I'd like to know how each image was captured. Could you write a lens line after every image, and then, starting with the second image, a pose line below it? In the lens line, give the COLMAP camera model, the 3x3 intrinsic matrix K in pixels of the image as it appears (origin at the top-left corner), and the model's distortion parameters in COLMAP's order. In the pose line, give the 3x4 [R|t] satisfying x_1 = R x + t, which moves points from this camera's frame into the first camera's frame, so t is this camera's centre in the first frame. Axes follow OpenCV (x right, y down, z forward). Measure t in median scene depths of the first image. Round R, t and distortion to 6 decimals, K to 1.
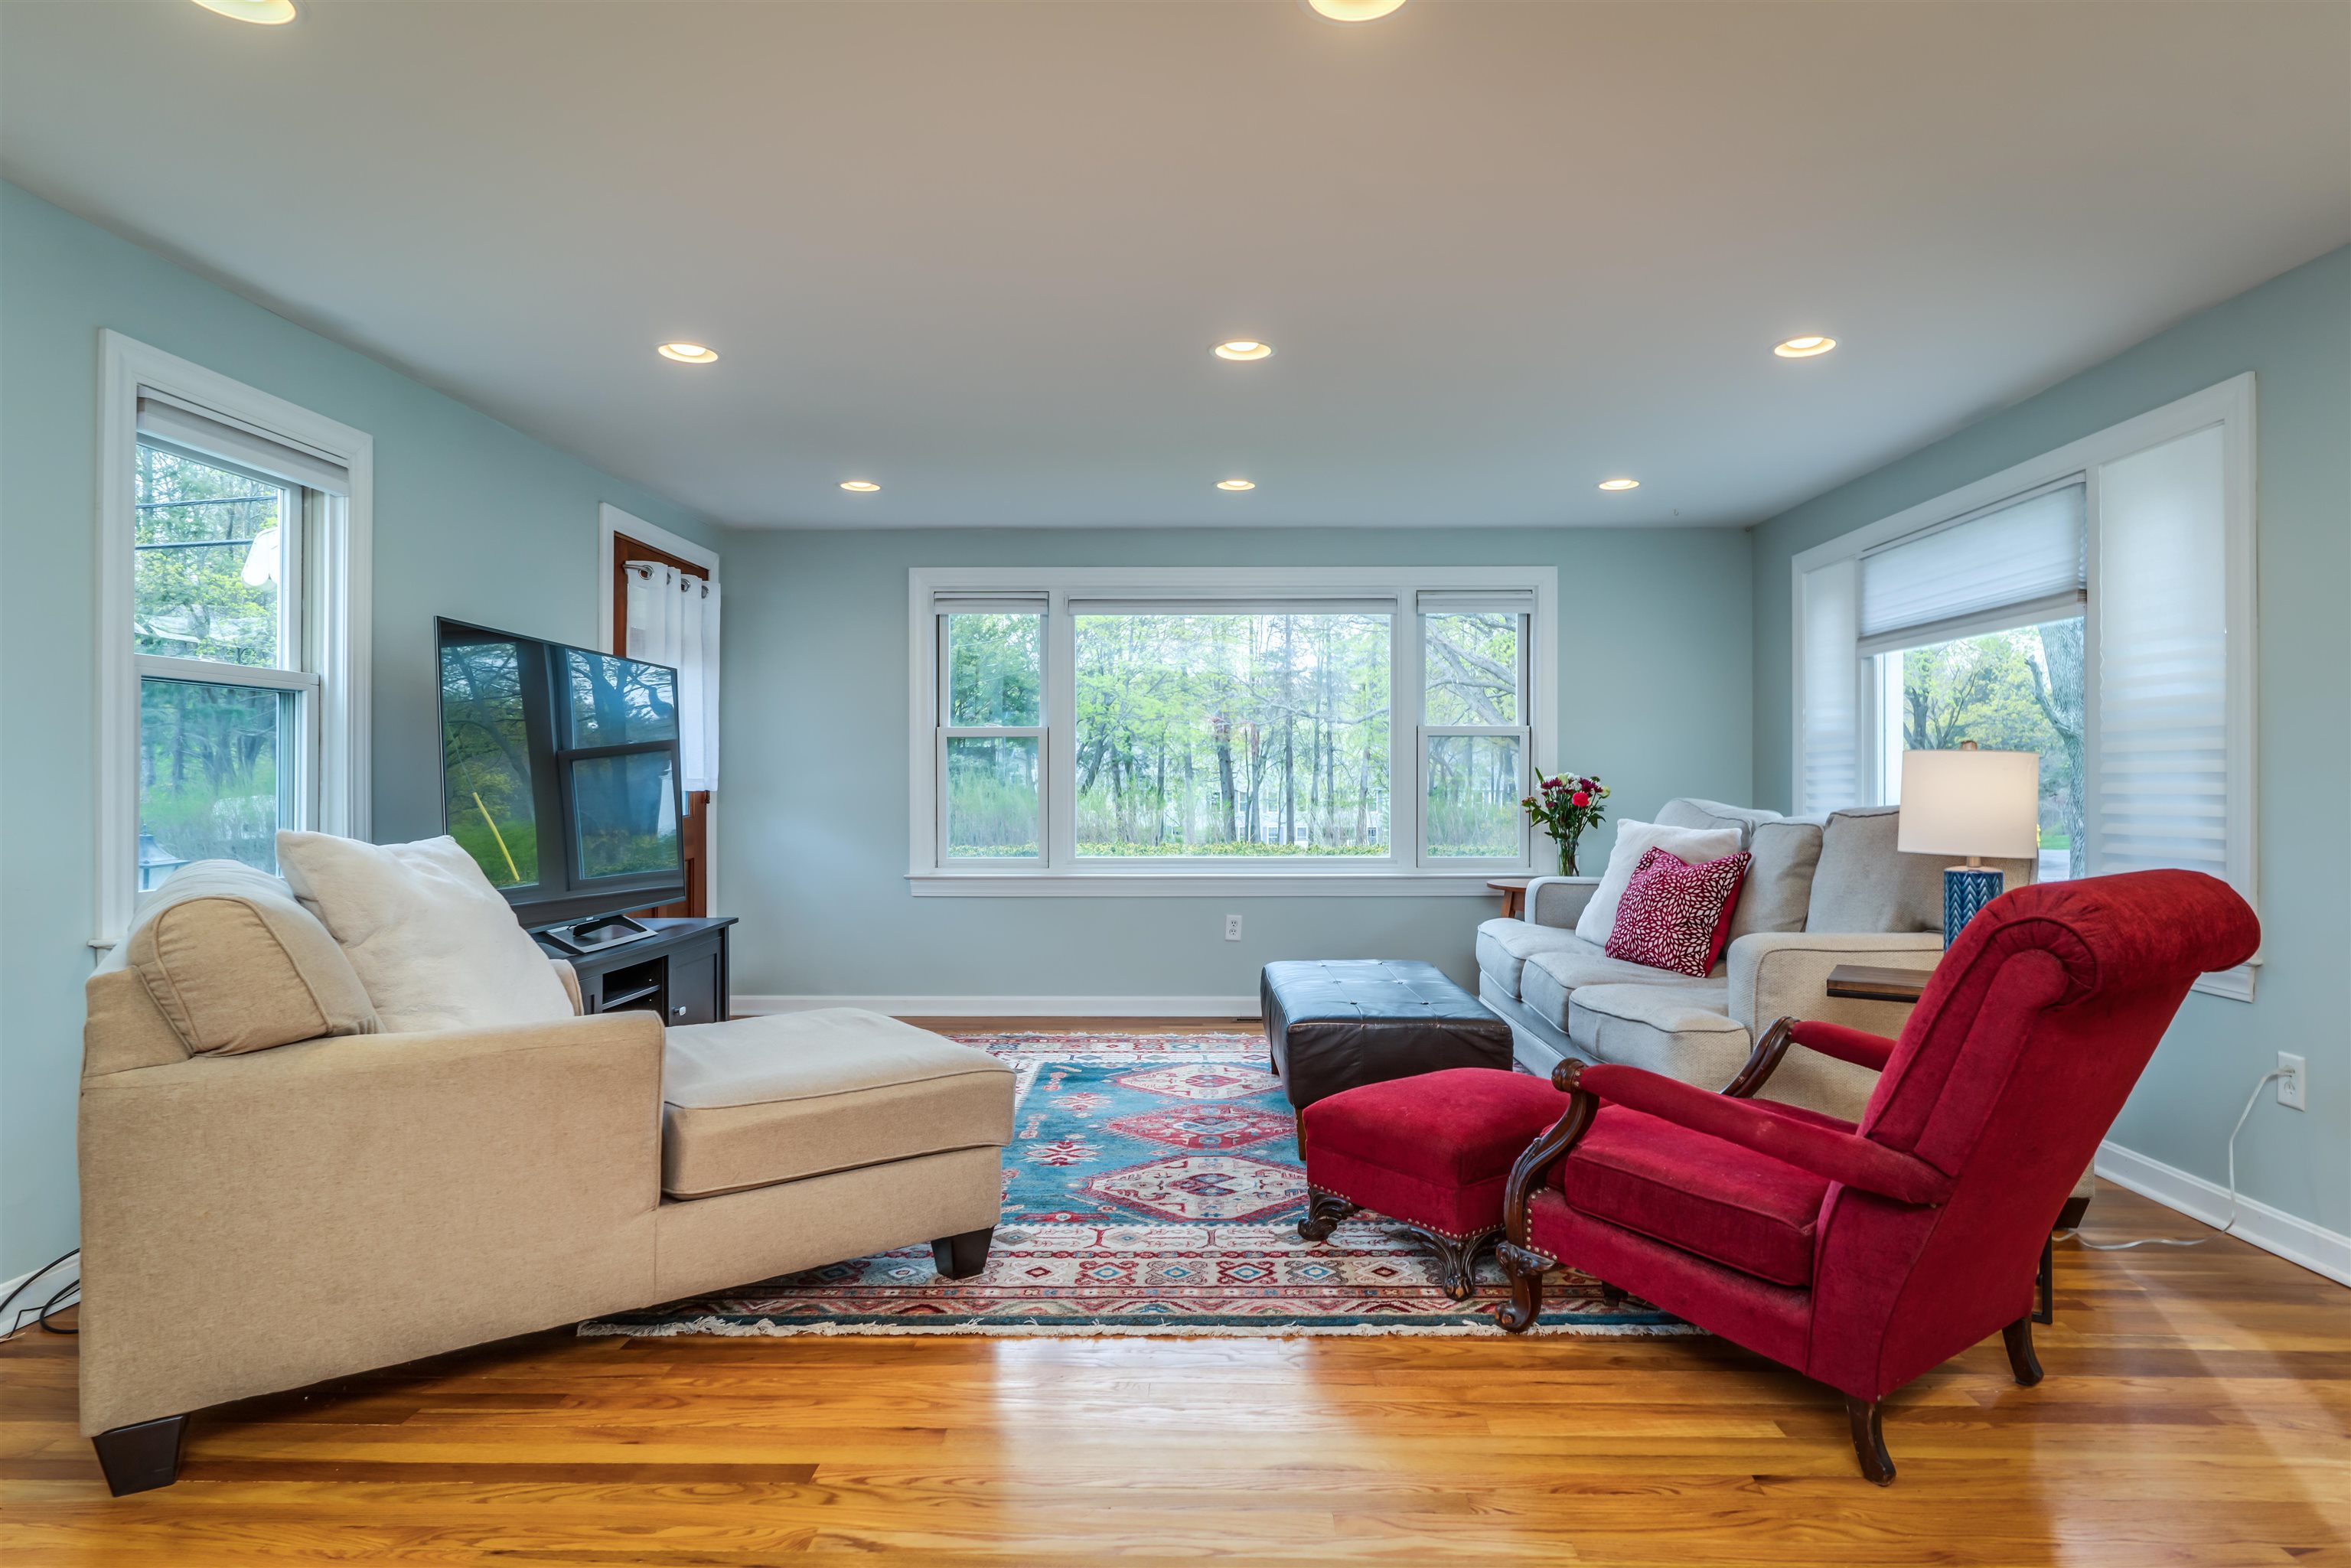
lens RADIAL K [[1312.0, 0, 1205.9], [0, 1312.0, 767.5], [0, 0, 1]] dist [-0.000713, 0.002111]
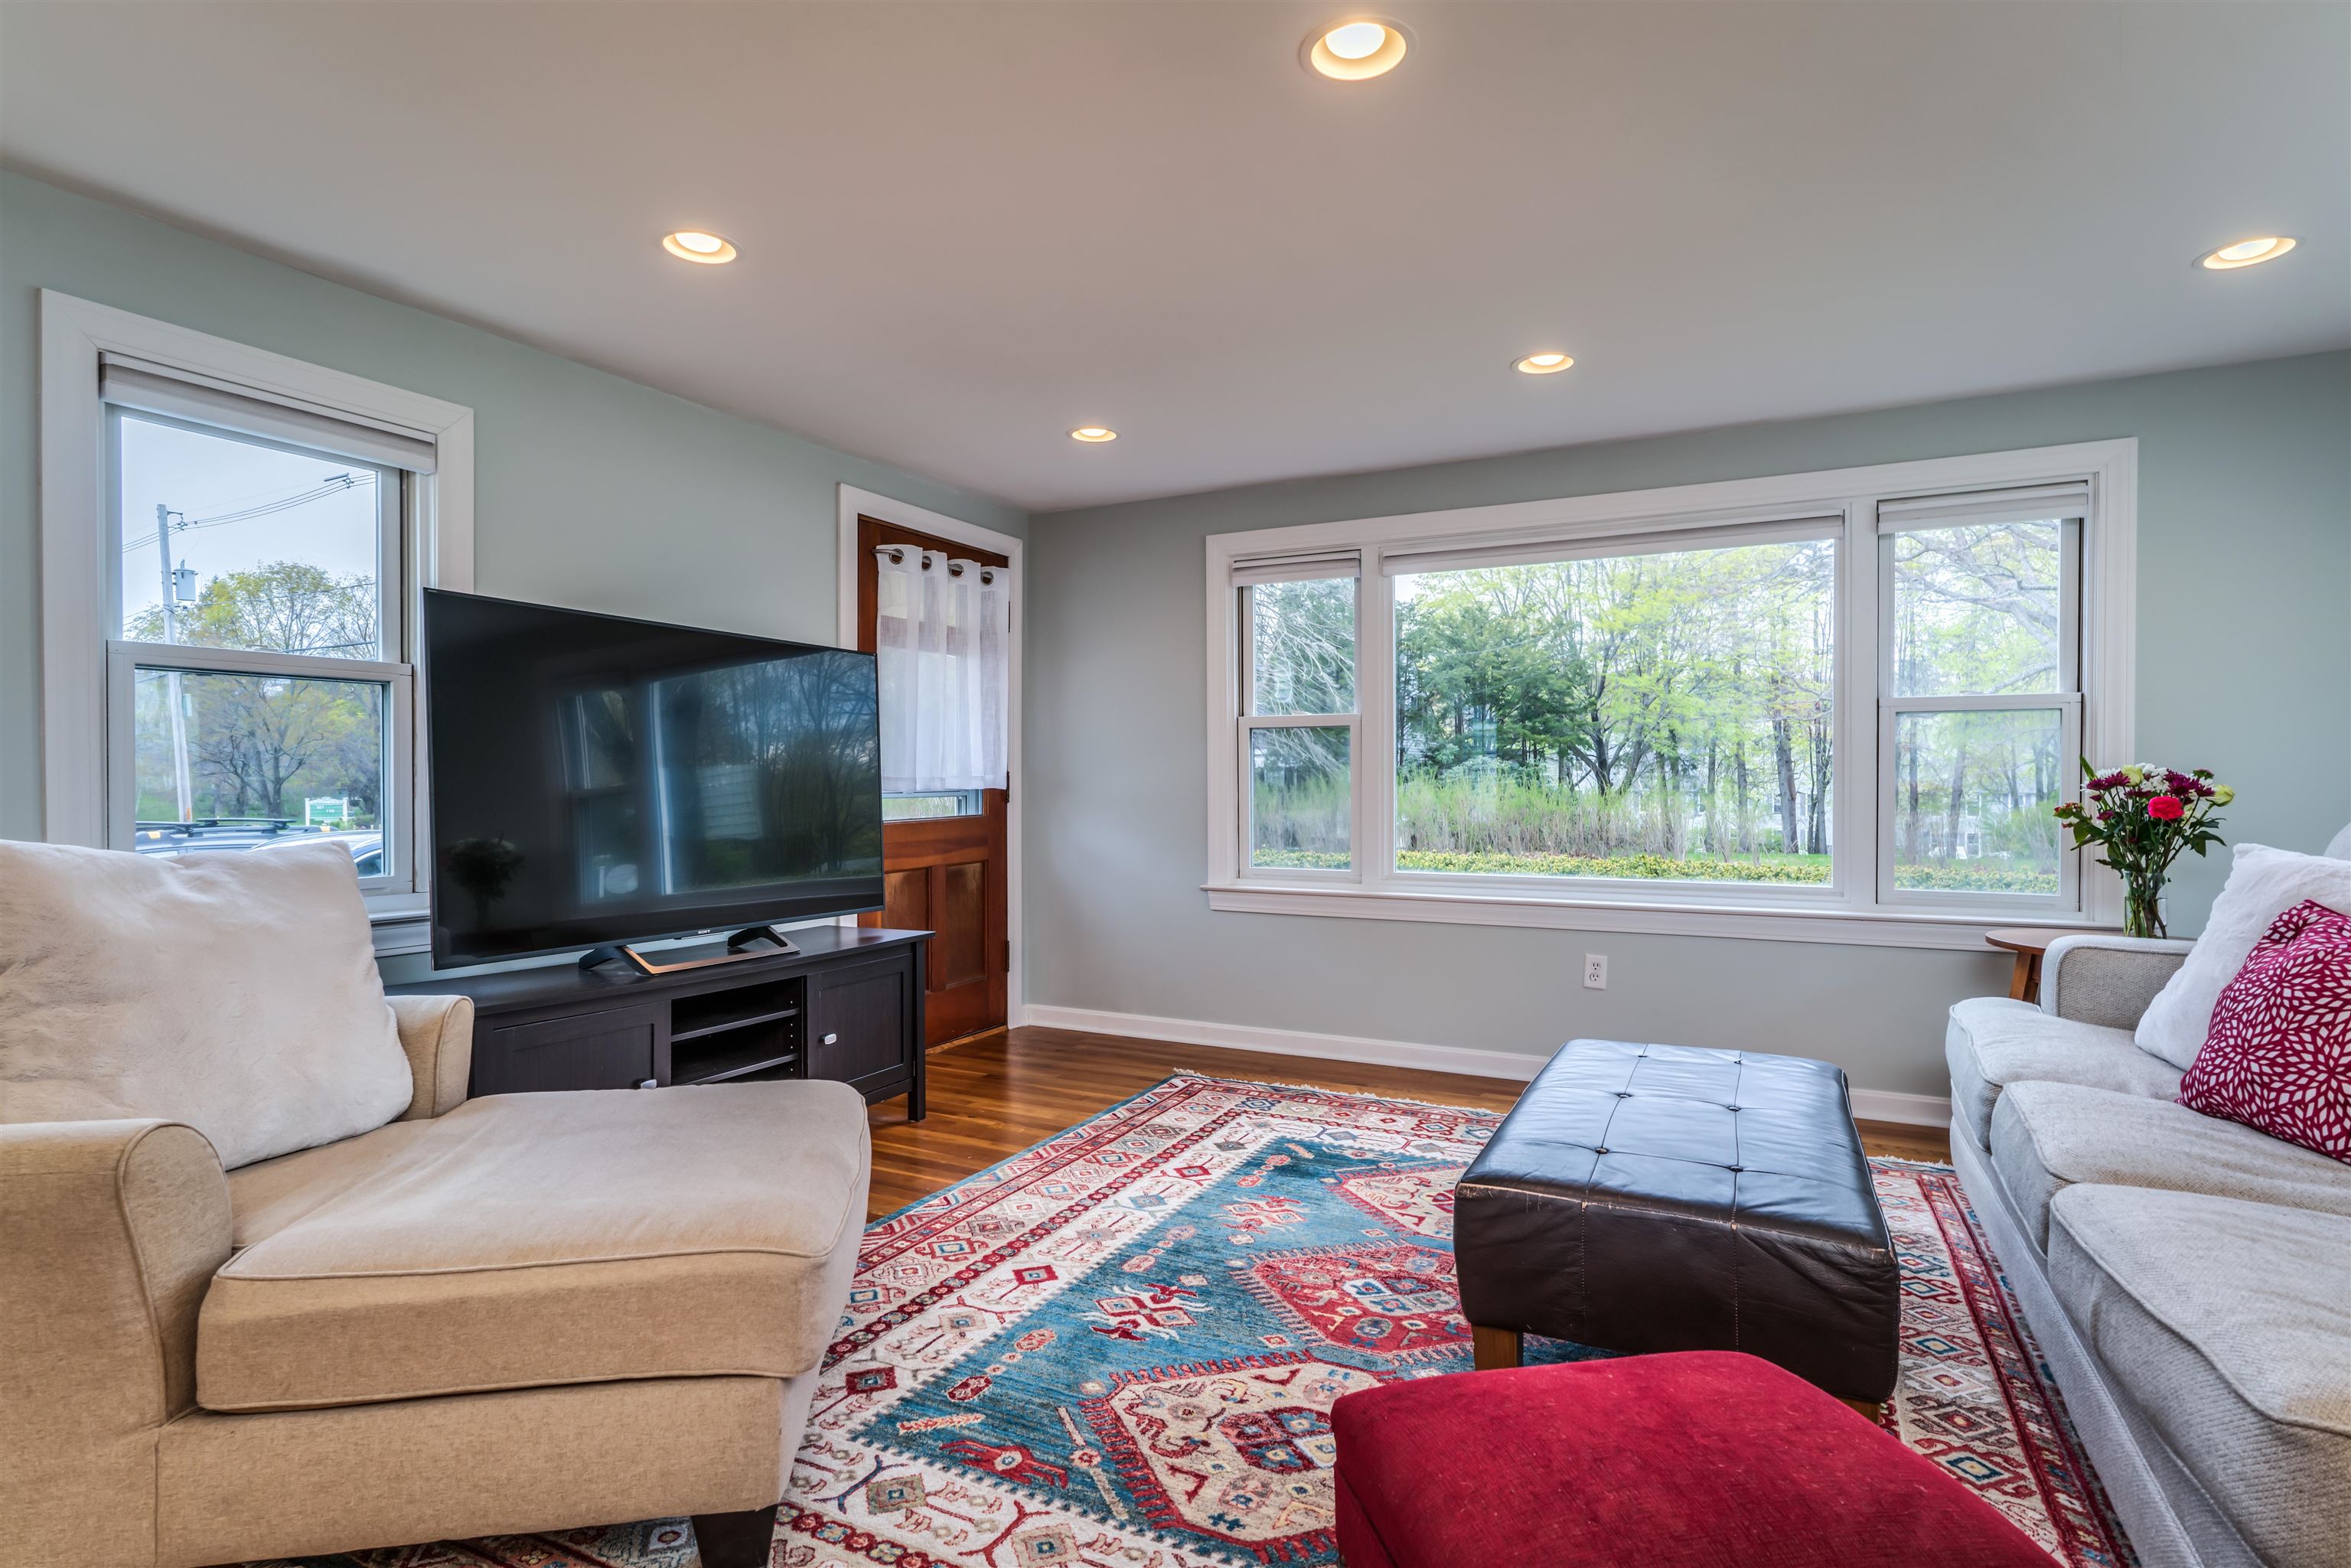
lens RADIAL K [[1196.4, 0, 1157.2], [0, 1196.4, 790.5], [0, 0, 1]] dist [-0.010922, 0.007751]
pose [[0.888061, 0.003605, -0.459711, 0.184781], [0.004372, 0.999858, 0.016286, 0.008099], [0.459704, -0.016473, 0.887919, 0.444246]]
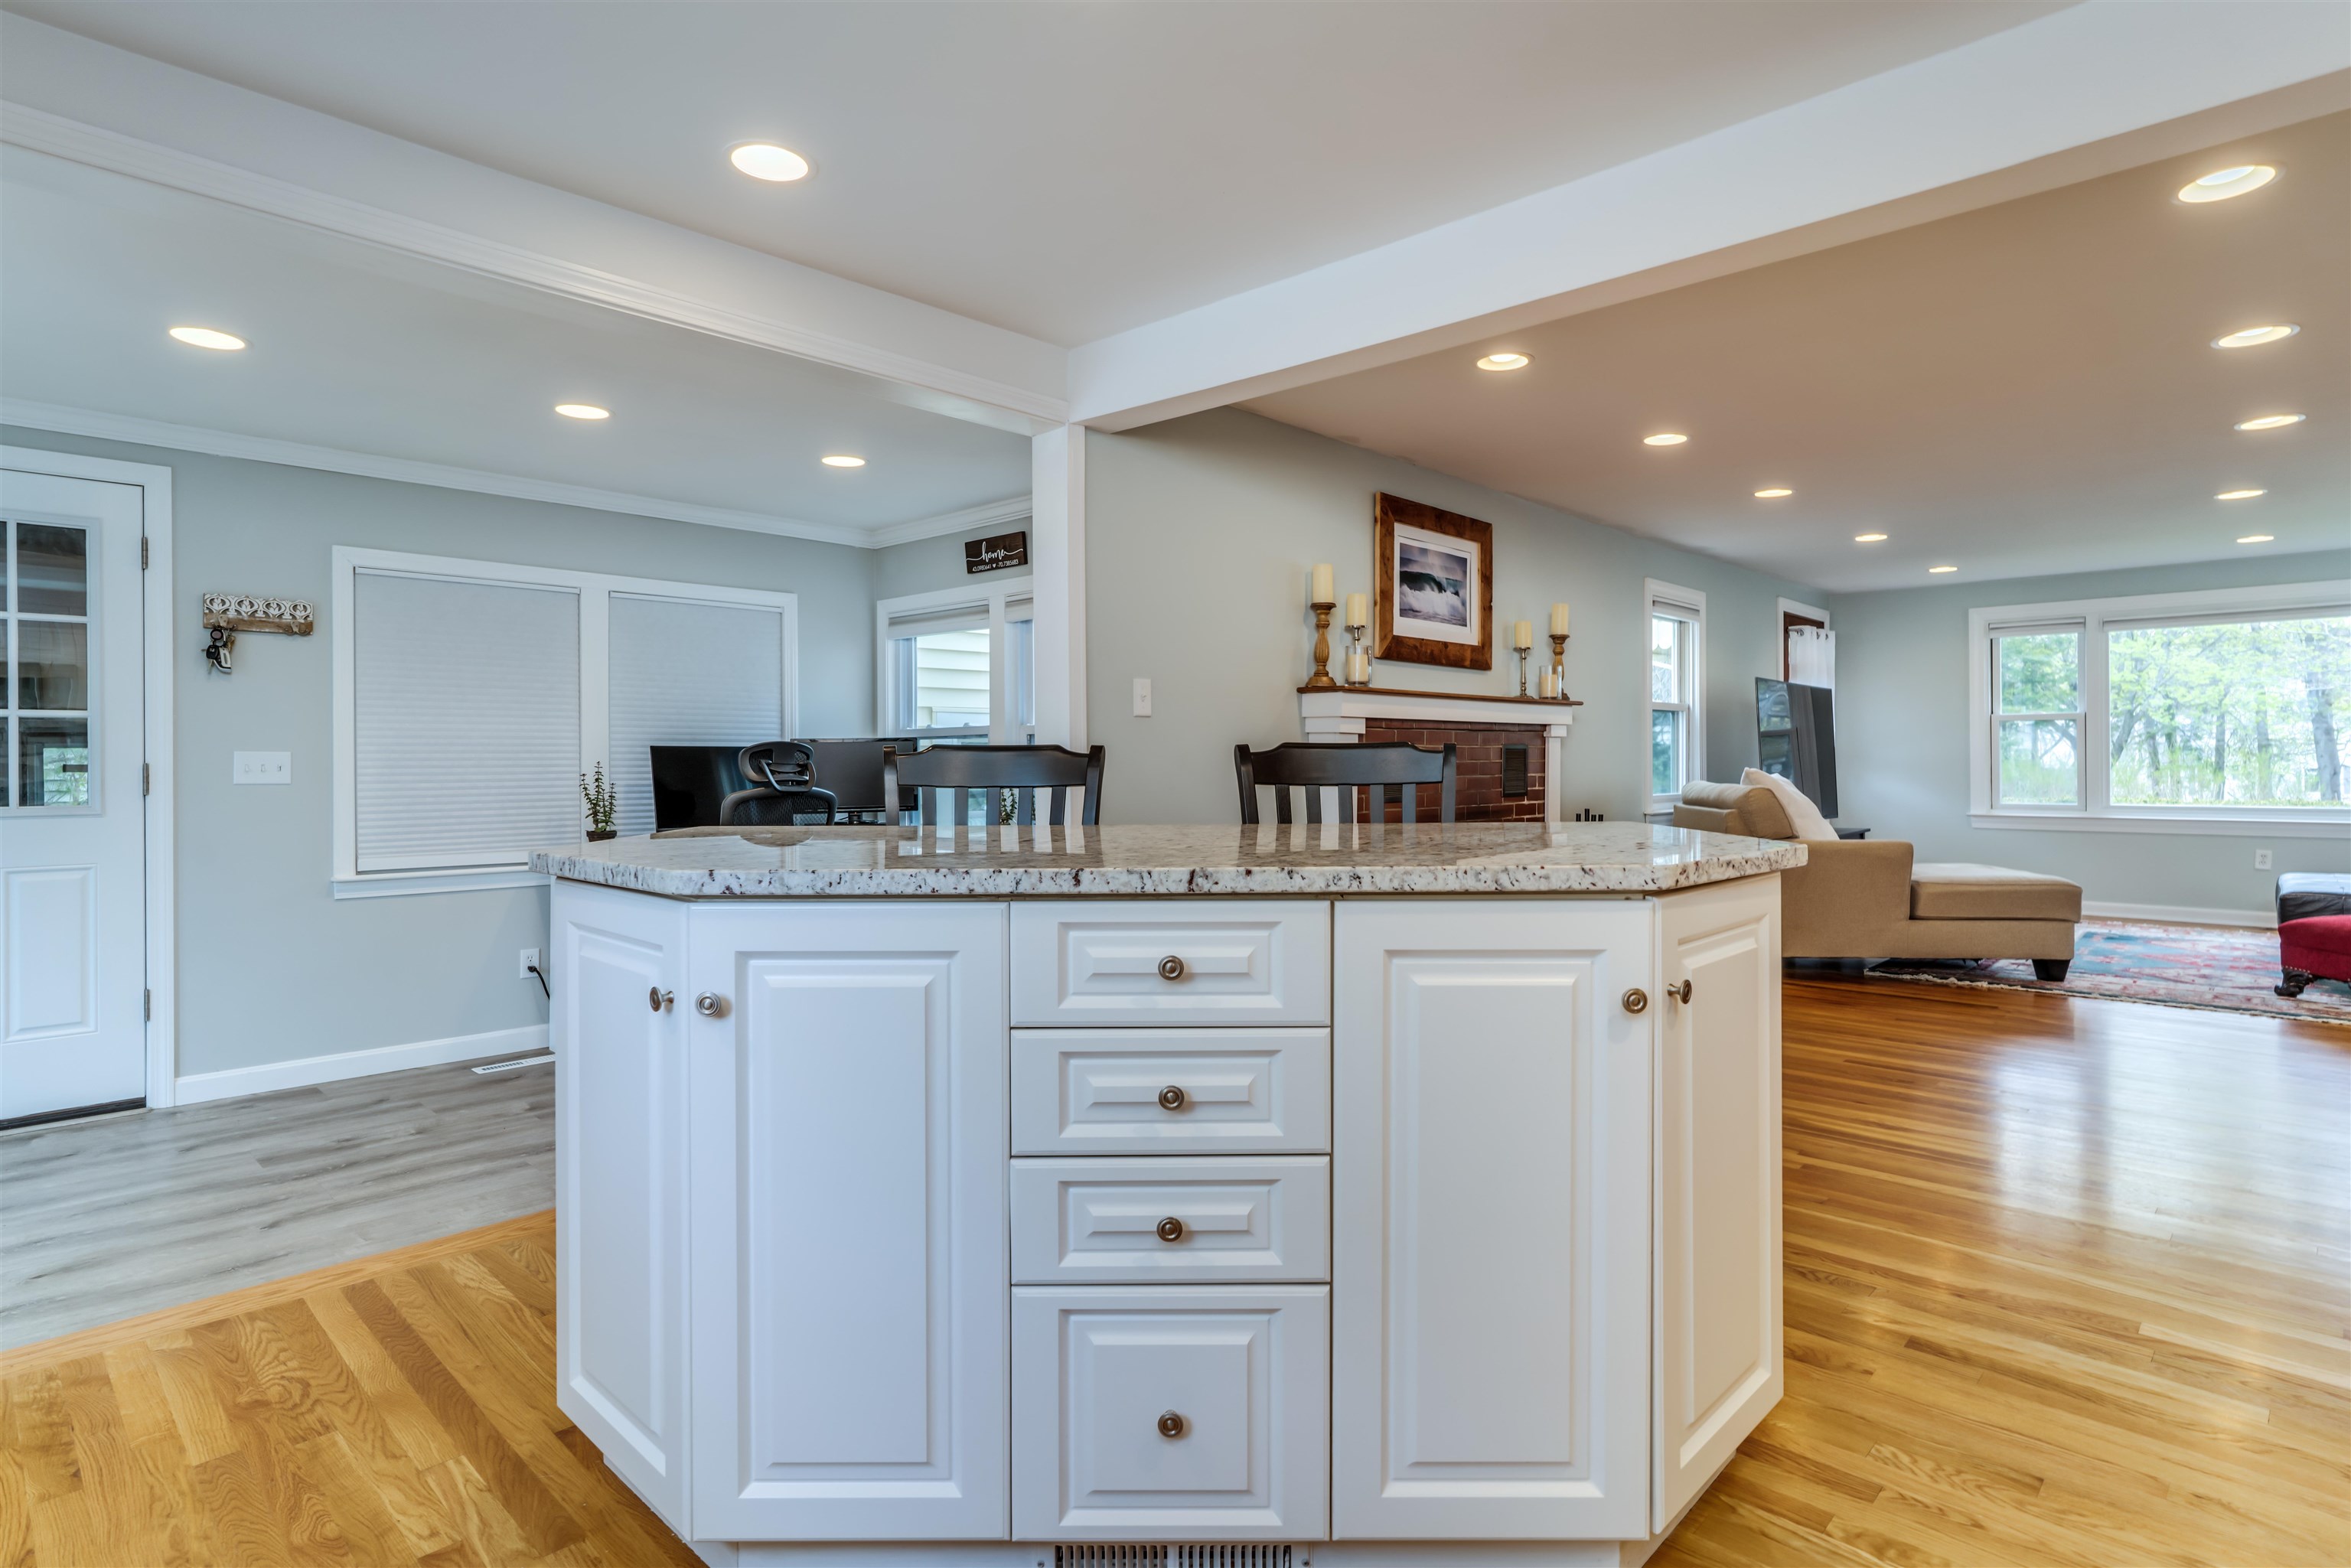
lens RADIAL K [[1196.4, 0, 1168.5], [0, 1196.4, 758.8], [0, 0, 1]] dist [-0.010922, 0.007751]
pose [[0.725617, -0.004664, -0.688083, 0.077469], [0.012131, 0.999908, 0.006014, 0.000223], [0.687991, -0.012711, 0.725607, -1.013827]]
